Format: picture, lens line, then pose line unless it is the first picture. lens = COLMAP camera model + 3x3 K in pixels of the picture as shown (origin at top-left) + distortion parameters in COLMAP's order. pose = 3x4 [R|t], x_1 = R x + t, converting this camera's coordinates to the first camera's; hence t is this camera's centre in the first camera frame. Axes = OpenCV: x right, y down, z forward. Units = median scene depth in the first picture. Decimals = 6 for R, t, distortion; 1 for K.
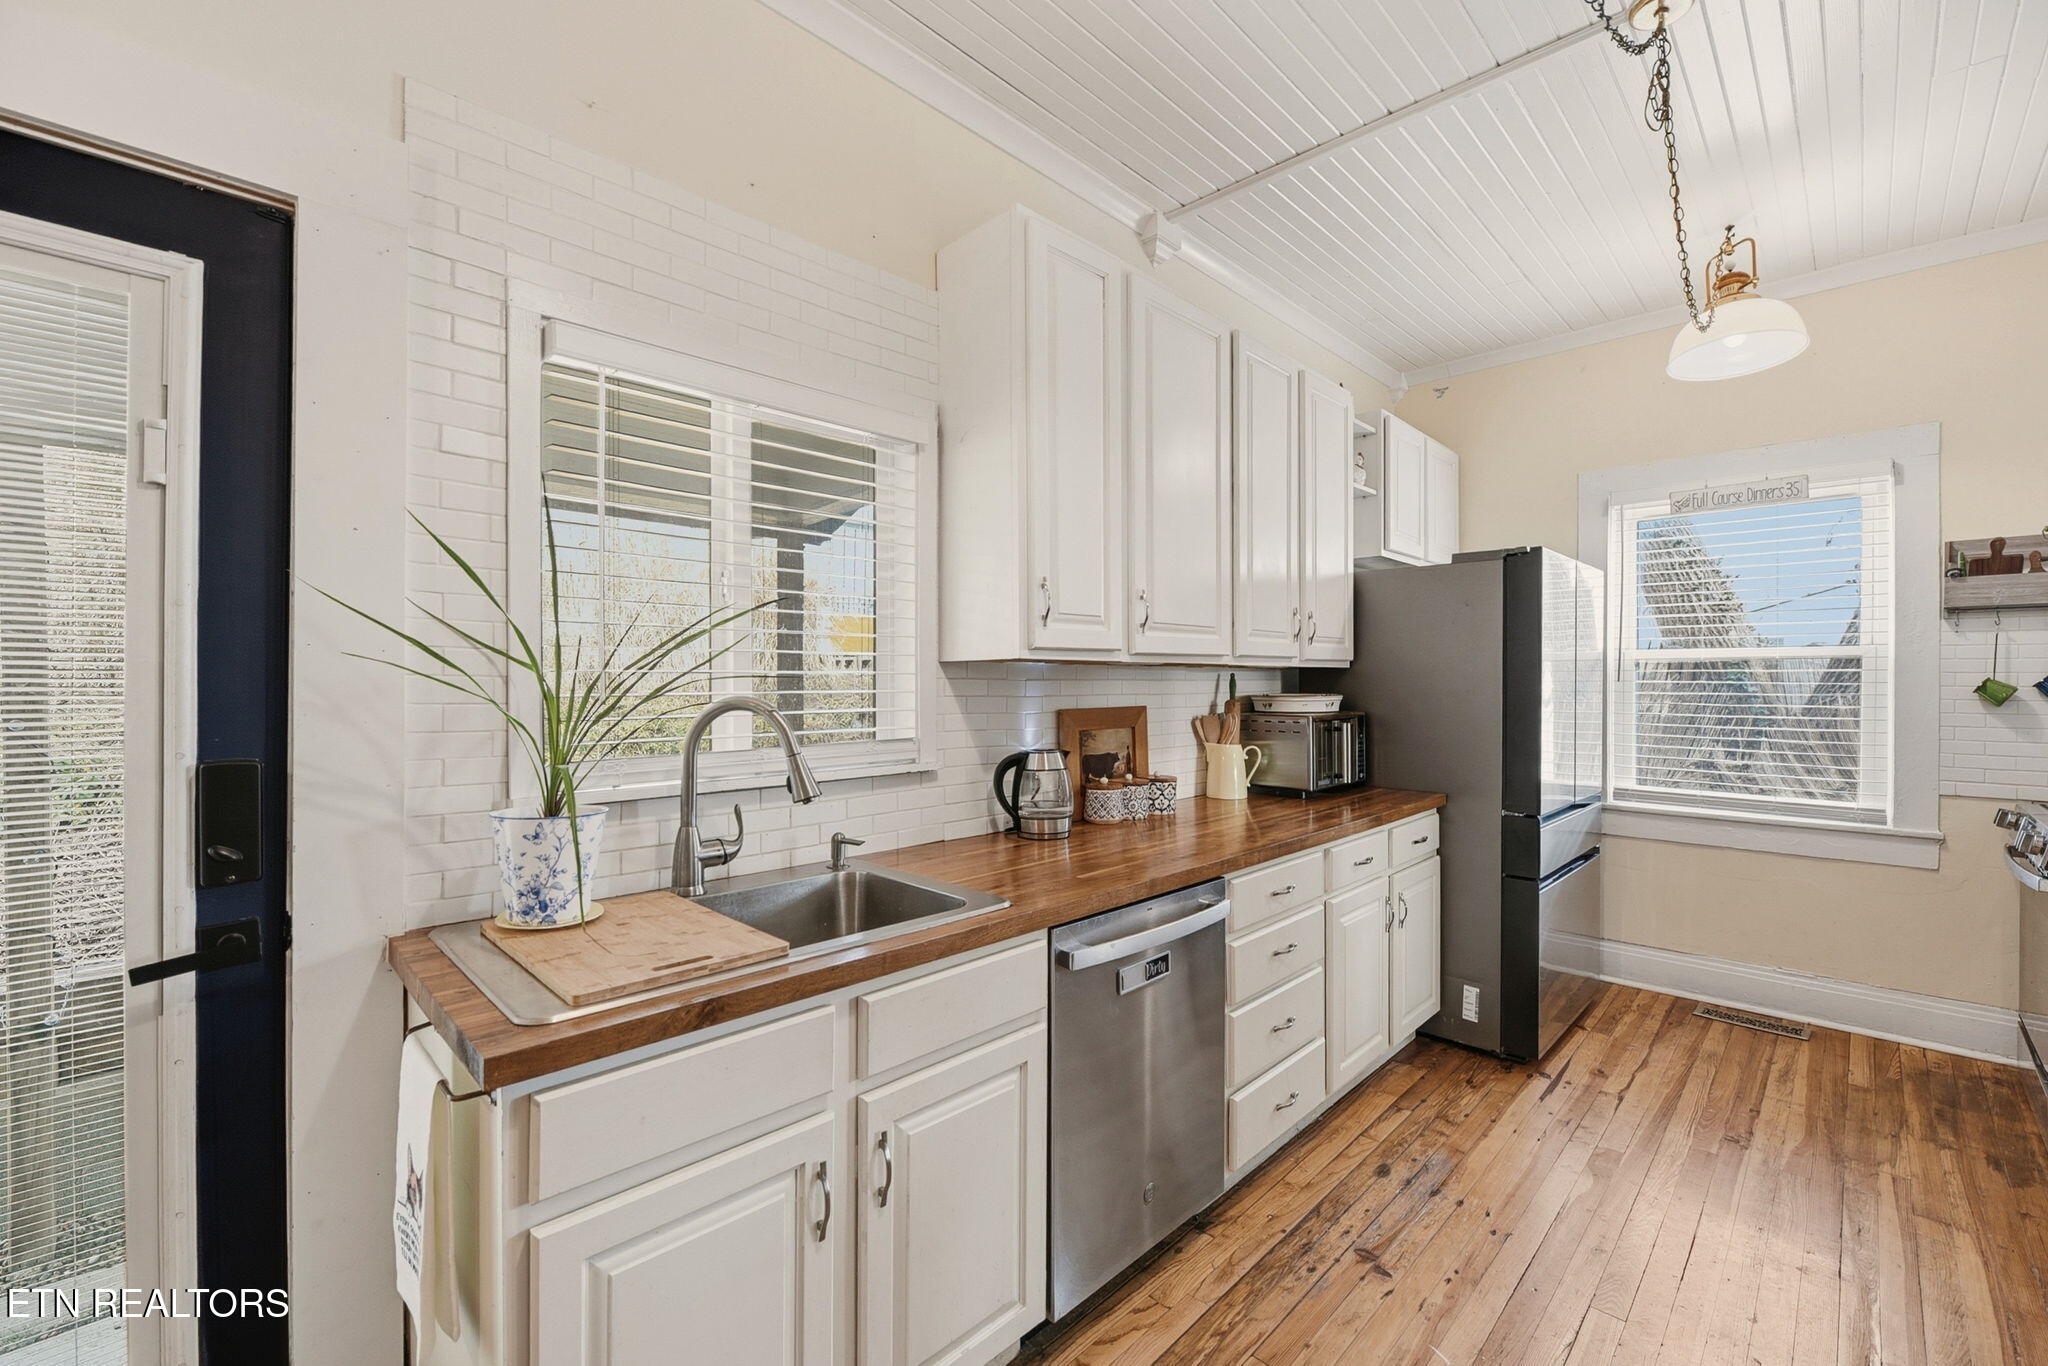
lens RADIAL K [[853.9, 0, 1024.0], [0, 853.9, 683.0], [0, 0, 1]] dist [-0.003782, -0.000682]
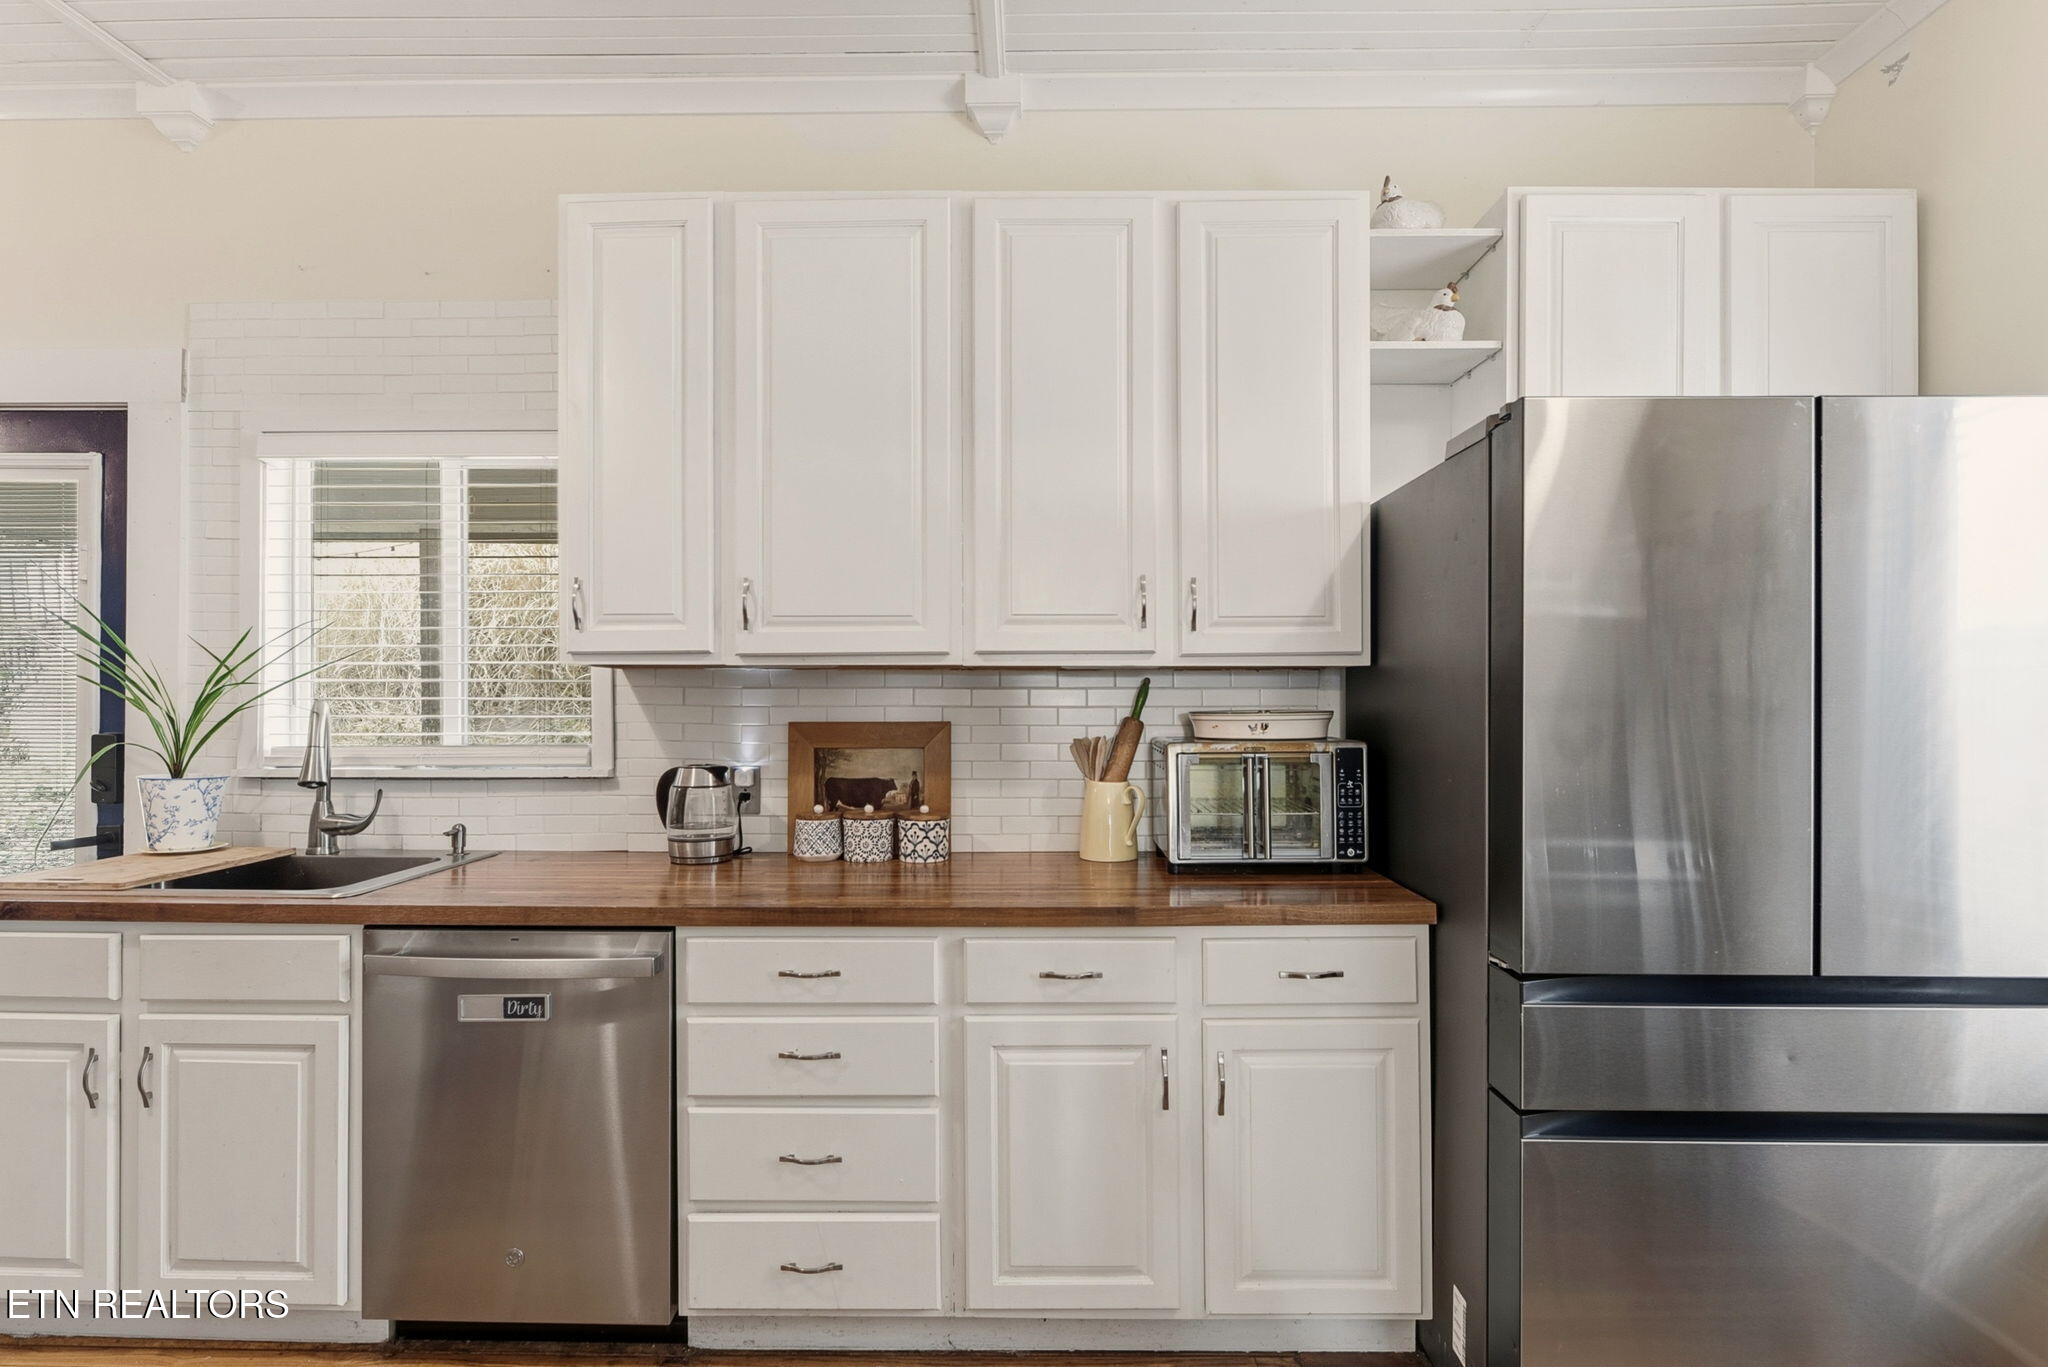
lens RADIAL K [[919.6, 0, 1030.2], [0, 919.6, 711.5], [0, 0, 1]] dist [-0.001829, -0.000016]
pose [[0.692275, 0.001830, -0.721631, 0.862301], [-0.004358, 0.999989, -0.001645, 0.020376], [0.721620, 0.004284, 0.692276, 0.519584]]
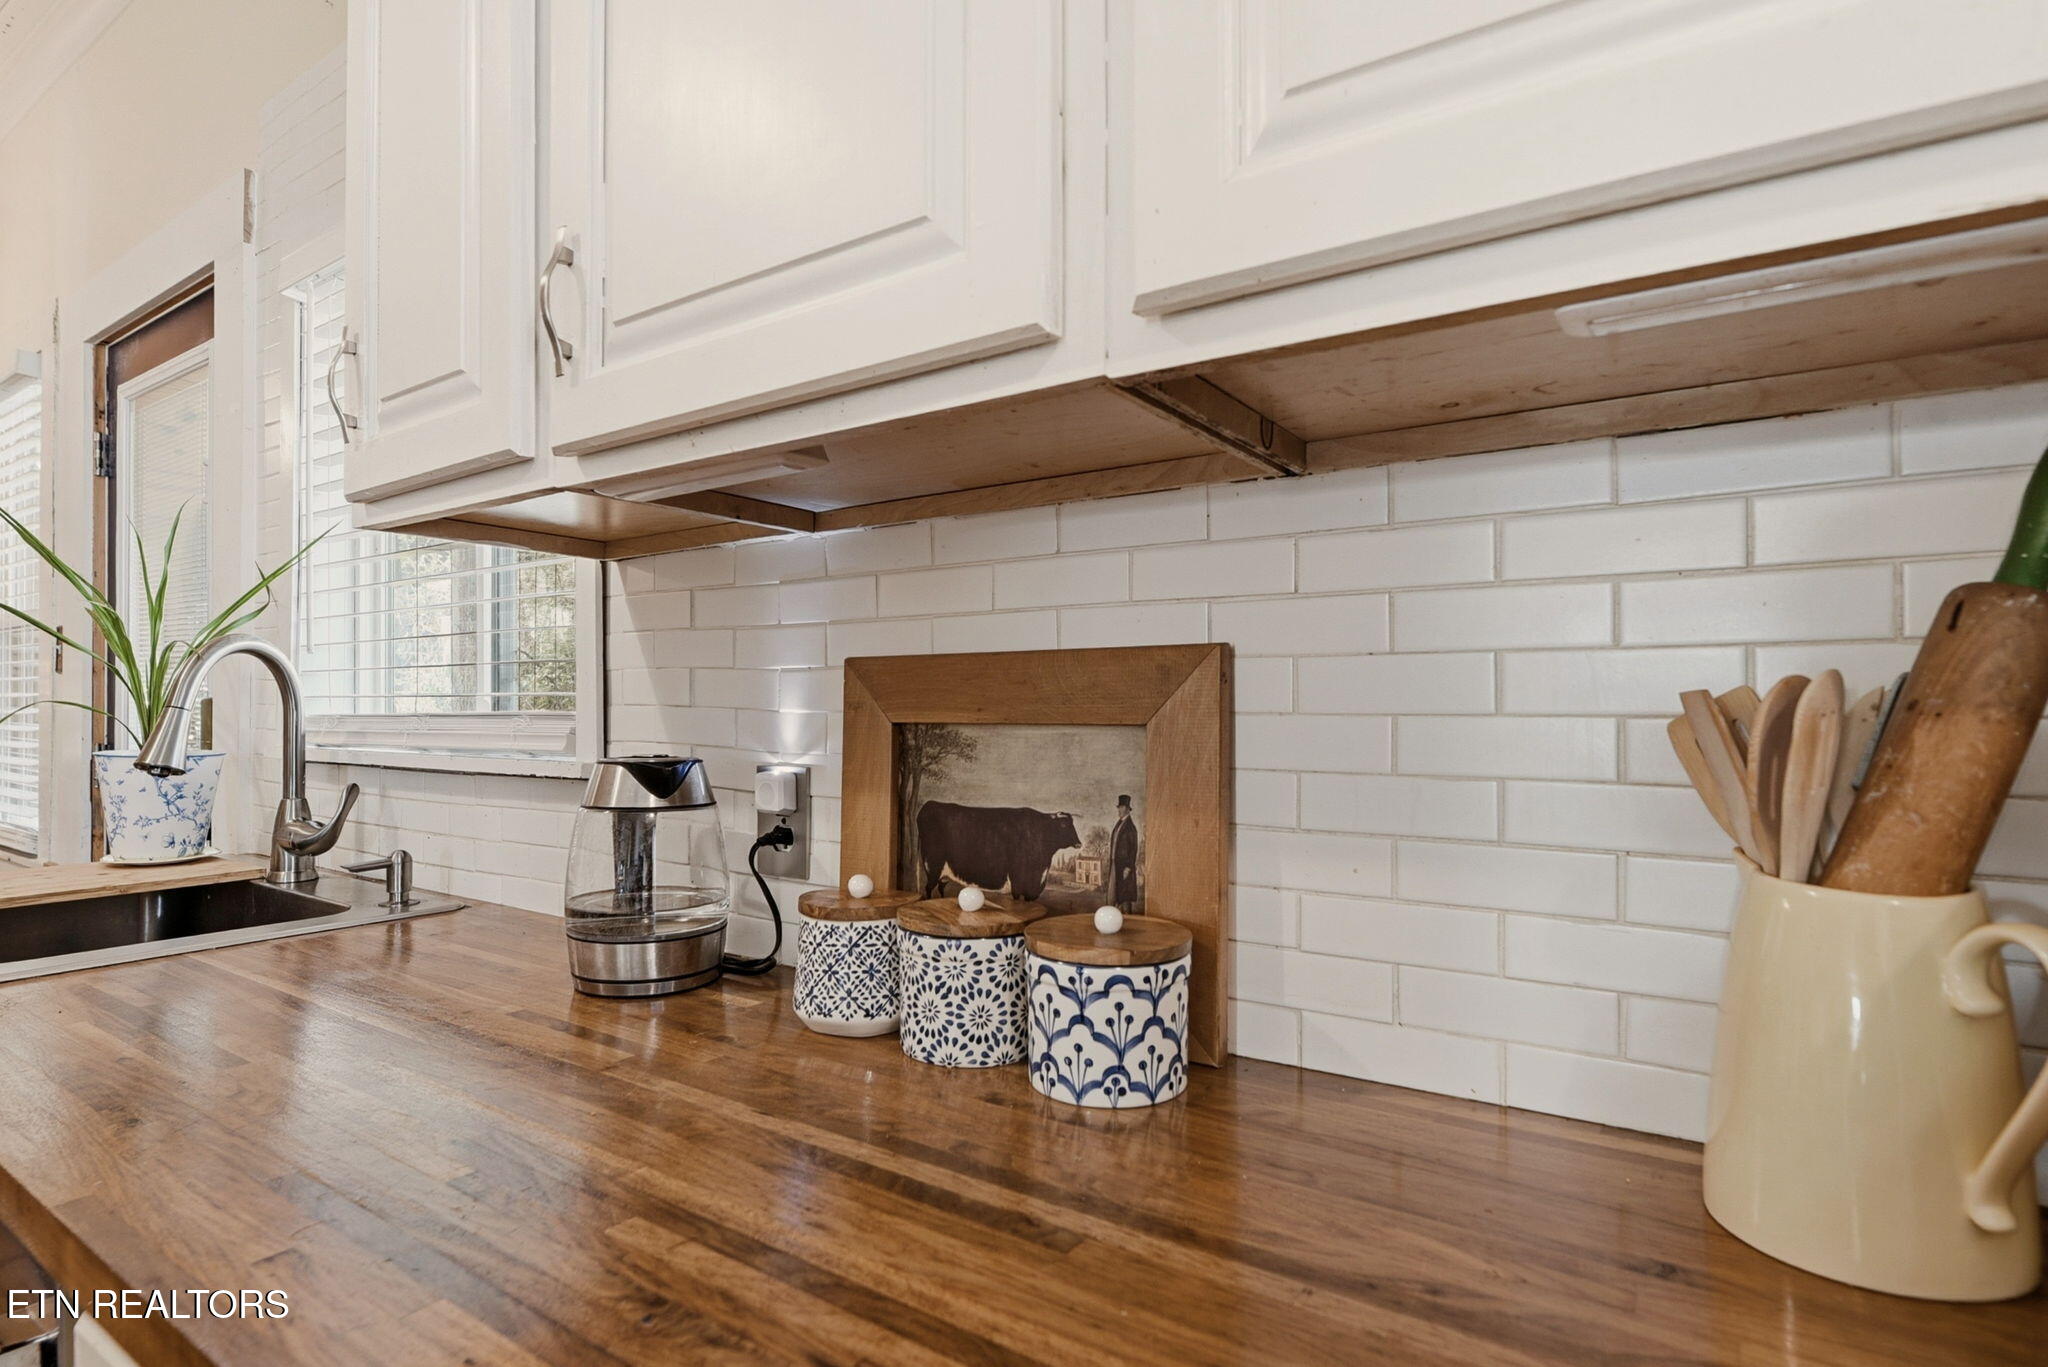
lens RADIAL K [[1063.9, 0, 1023.3], [0, 1063.9, 705.0], [0, 0, 1]] dist [-0.001221, -0.000167]
pose [[0.172922, -0.005901, -0.984918, 0.469642], [-0.008928, 0.999932, -0.007558, 0.051490], [0.984895, 0.010100, 0.172858, 0.970739]]
